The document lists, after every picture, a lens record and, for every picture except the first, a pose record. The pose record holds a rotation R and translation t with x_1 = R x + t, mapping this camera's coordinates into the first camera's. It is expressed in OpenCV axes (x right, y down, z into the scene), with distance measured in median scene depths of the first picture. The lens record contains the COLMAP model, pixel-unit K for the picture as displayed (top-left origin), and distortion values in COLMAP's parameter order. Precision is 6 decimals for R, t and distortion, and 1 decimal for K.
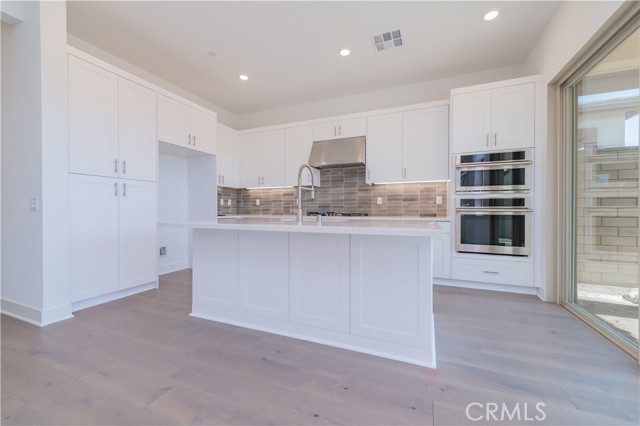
lens RADIAL K [[259.0, 0, 305.5], [0, 259.0, 211.6], [0, 0, 1]] dist [0.000294, -0.000100]
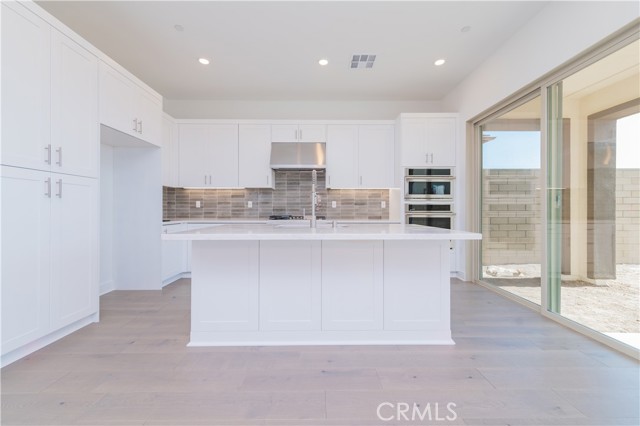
lens RADIAL K [[263.3, 0, 318.2], [0, 263.3, 210.5], [0, 0, 1]] dist [0.002056, 0.000095]
pose [[0.912881, -0.000597, 0.408225, -0.231041], [0.002315, 0.999990, -0.003714, -0.013822], [-0.408219, 0.004336, 0.912874, 0.038420]]
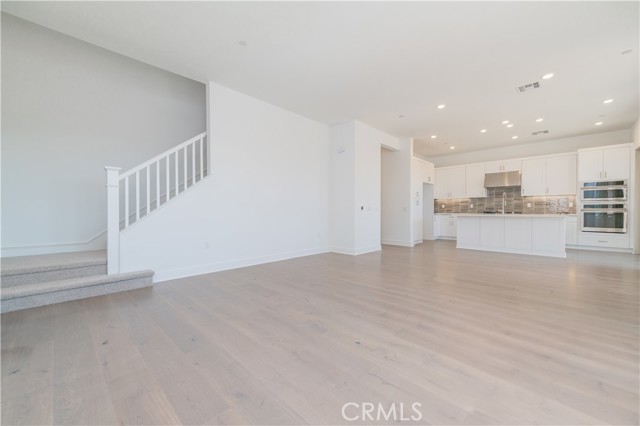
lens RADIAL K [[246.7, 0, 321.3], [0, 246.7, 214.8], [0, 0, 1]] dist [0.002038, -0.000034]
pose [[0.938747, 0.003208, -0.344591, -0.505969], [0.000009, 0.999956, 0.009333, 0.009554], [0.344606, -0.008764, 0.938707, -1.177615]]
